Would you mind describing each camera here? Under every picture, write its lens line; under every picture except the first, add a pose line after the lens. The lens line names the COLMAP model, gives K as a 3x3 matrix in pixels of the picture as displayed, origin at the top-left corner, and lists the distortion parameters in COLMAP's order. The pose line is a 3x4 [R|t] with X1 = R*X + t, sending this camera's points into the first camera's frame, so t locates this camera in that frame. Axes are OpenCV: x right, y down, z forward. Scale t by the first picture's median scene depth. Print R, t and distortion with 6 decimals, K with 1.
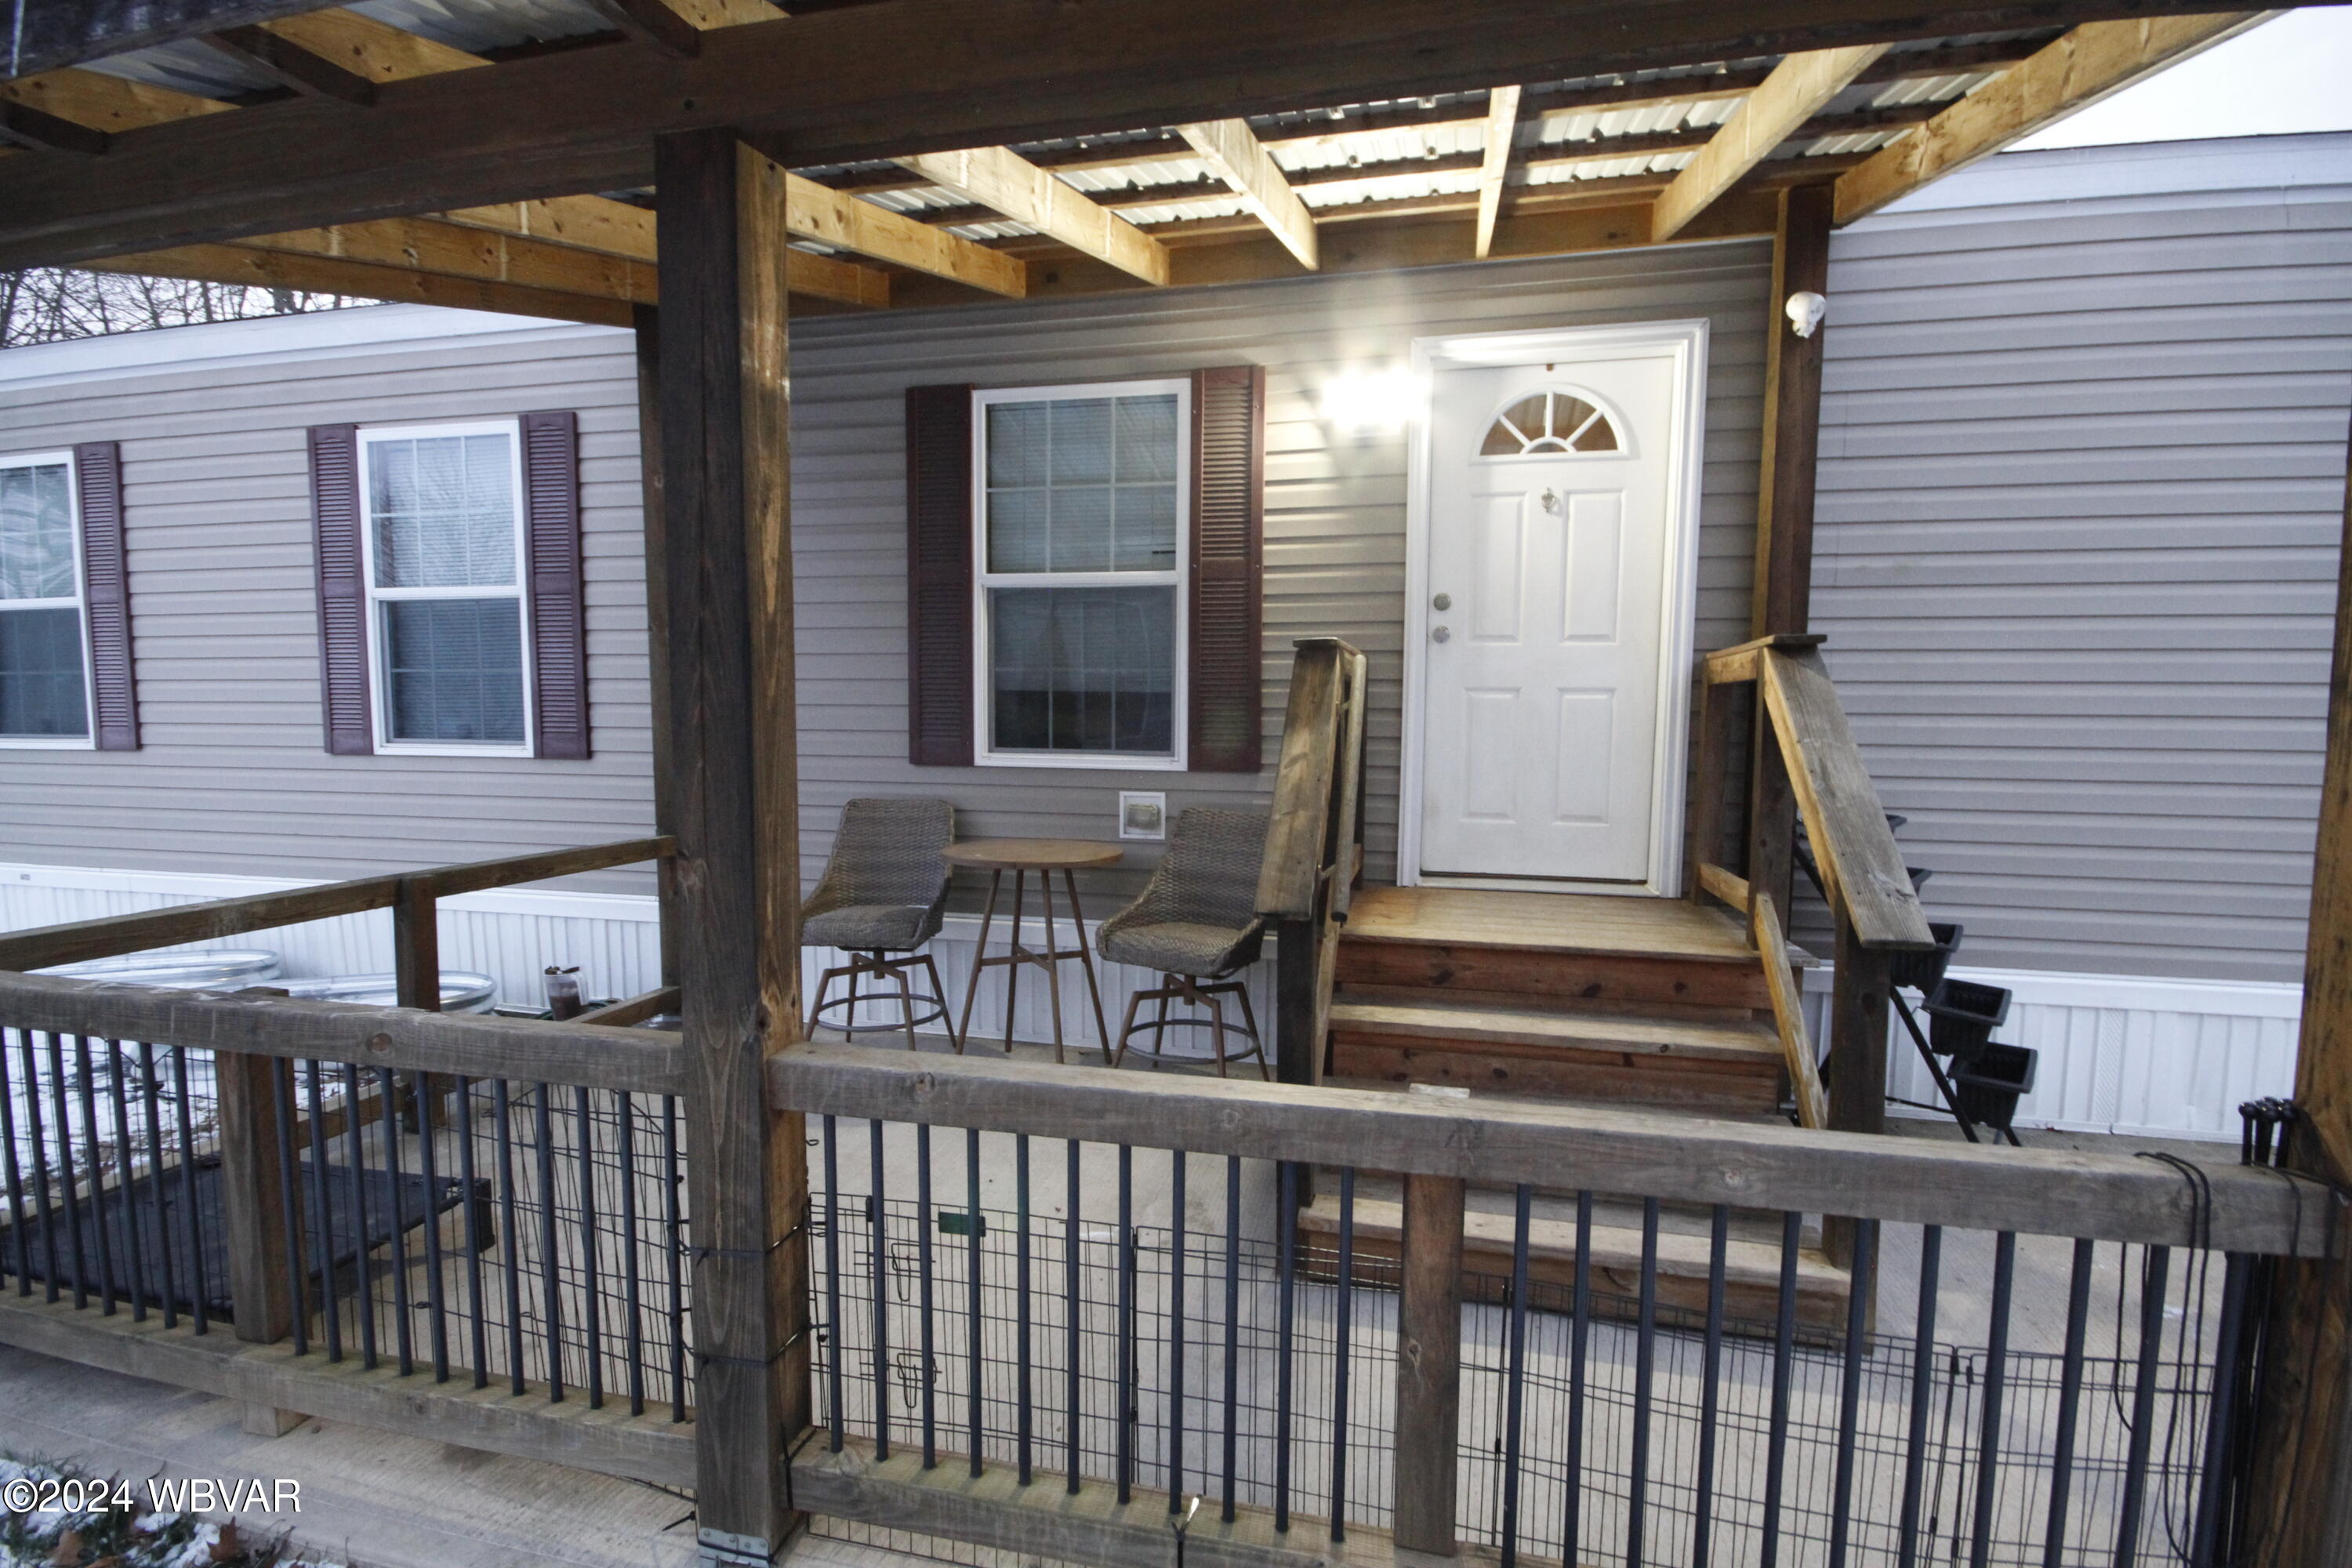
lens RADIAL K [[1080.9, 0, 1173.5], [0, 1080.9, 795.1], [0, 0, 1]] dist [-0.000579, -0.006096]
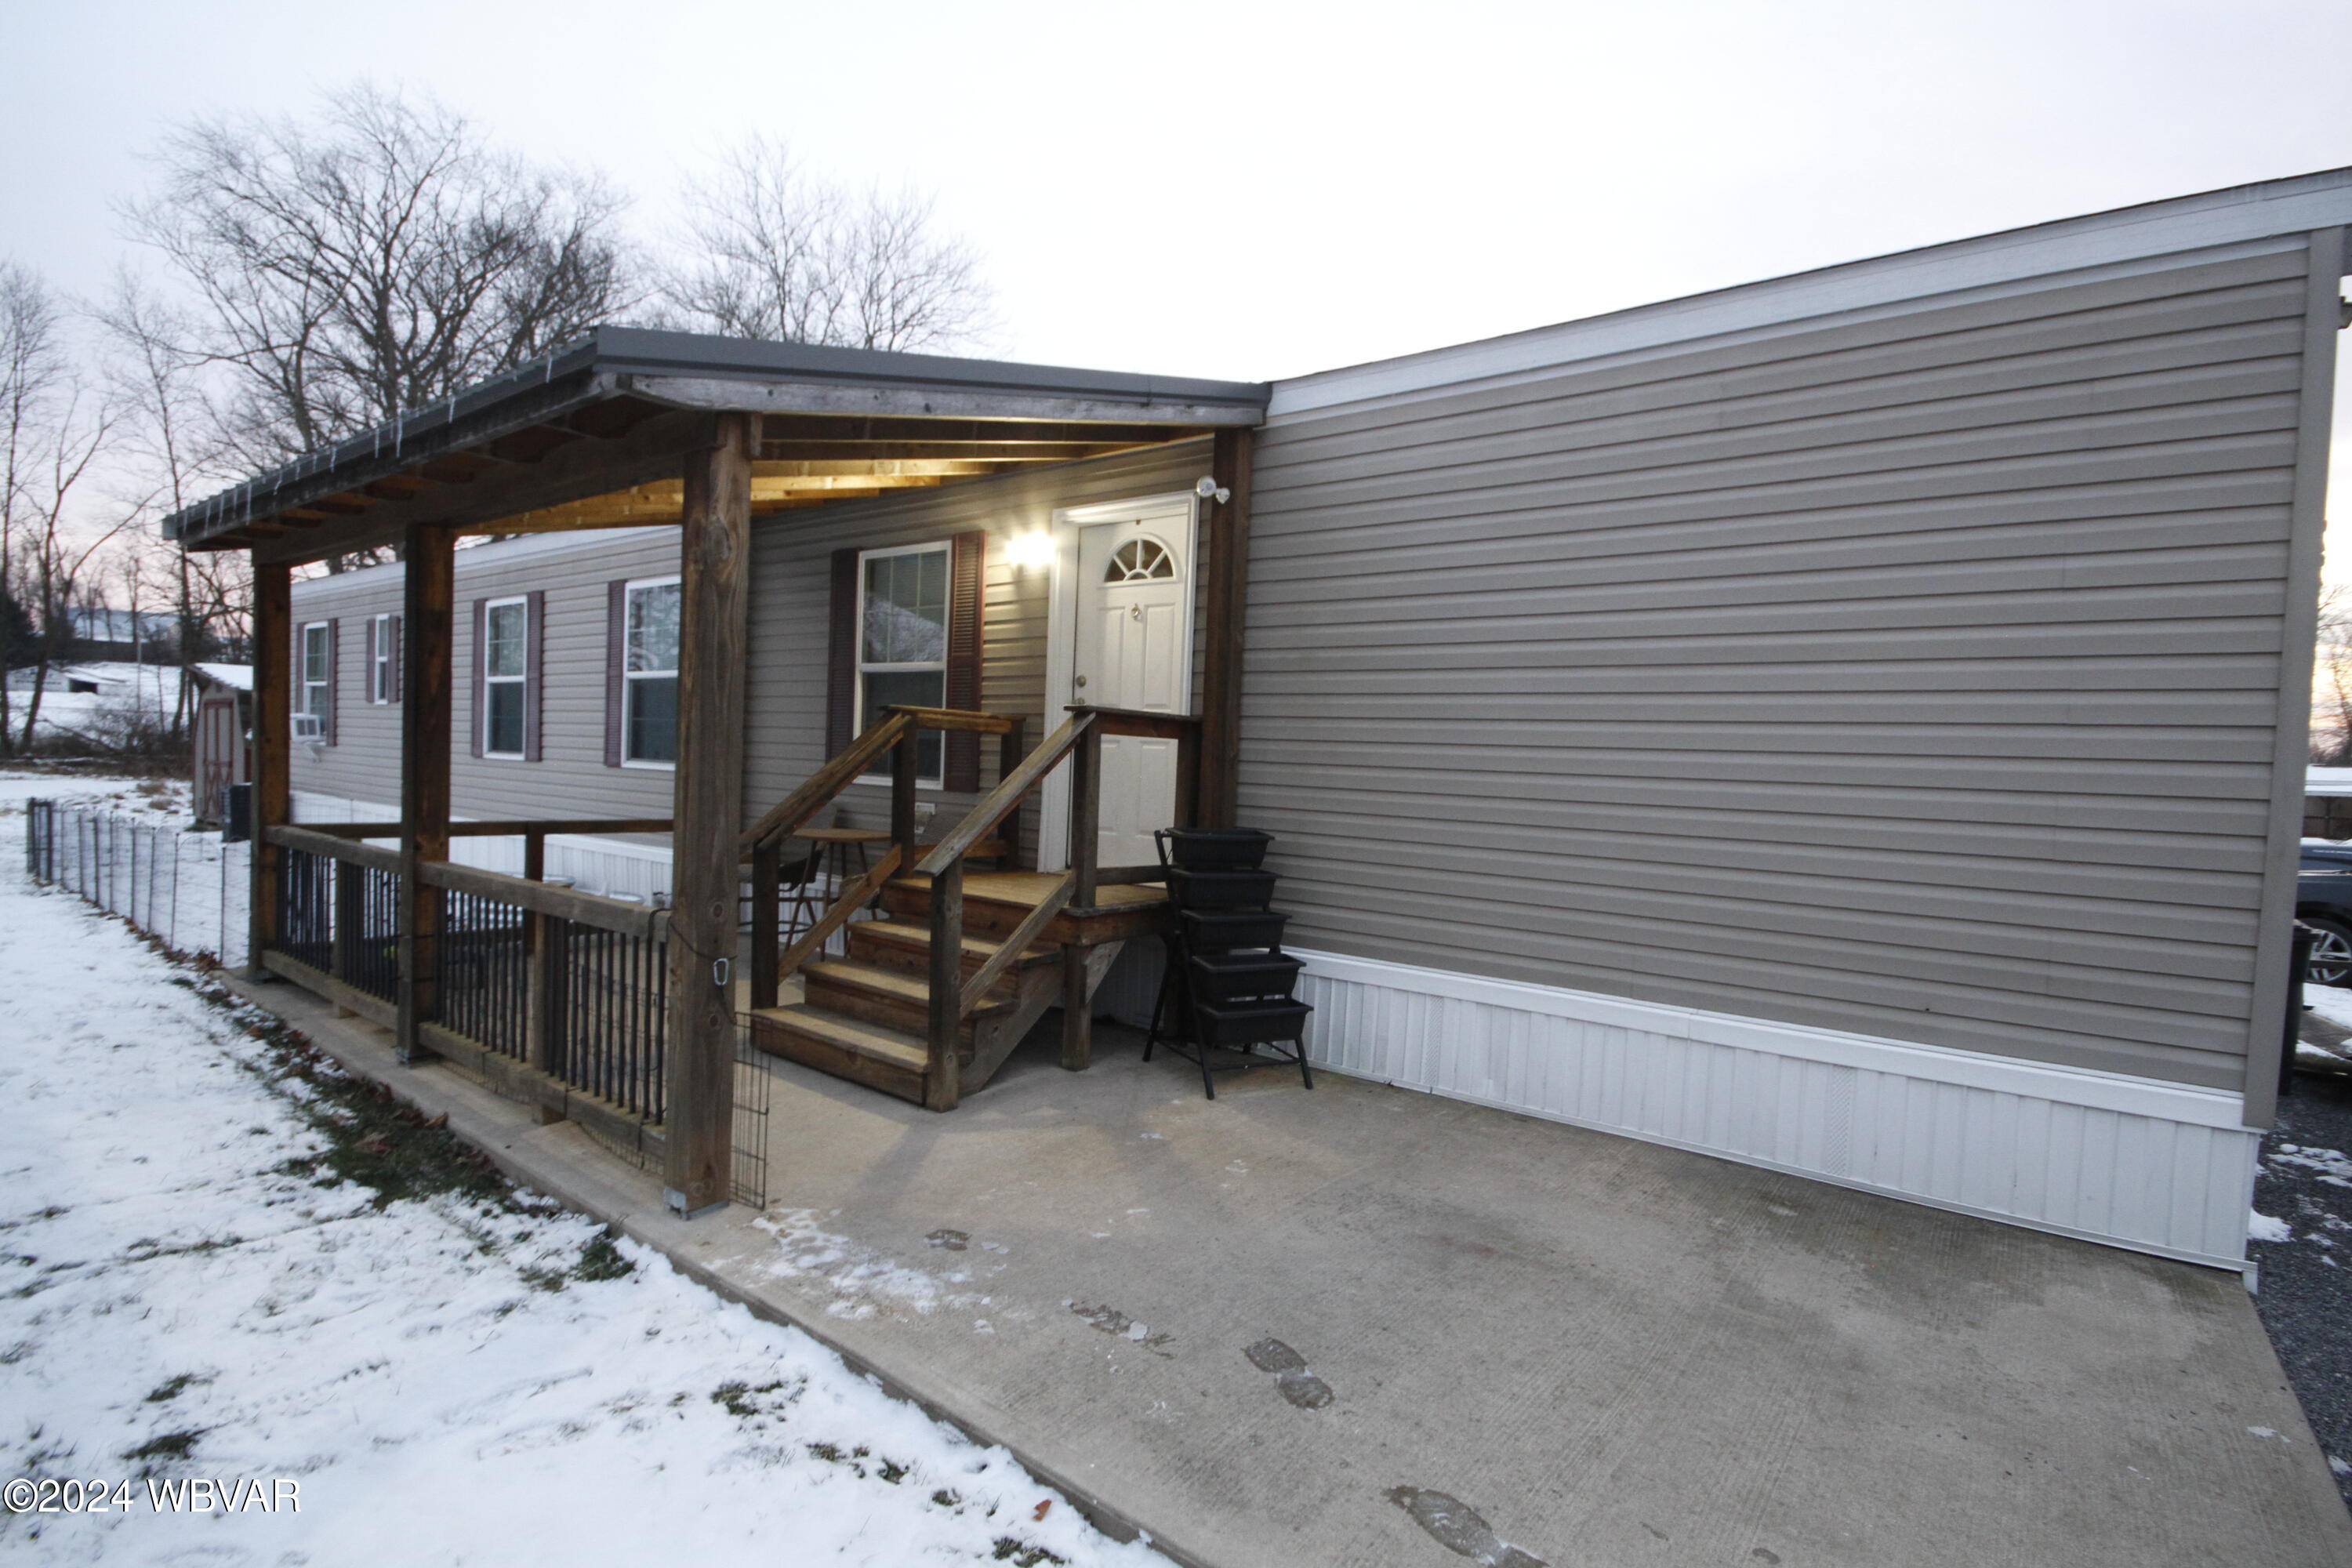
lens RADIAL K [[1080.9, 0, 1184.5], [0, 1080.9, 793.0], [0, 0, 1]] dist [-0.000579, -0.006096]
pose [[0.915644, 0.040262, -0.399968, 0.907007], [-0.063064, 0.997039, -0.044007, 0.027027], [0.397012, 0.065519, 0.915472, -0.261807]]
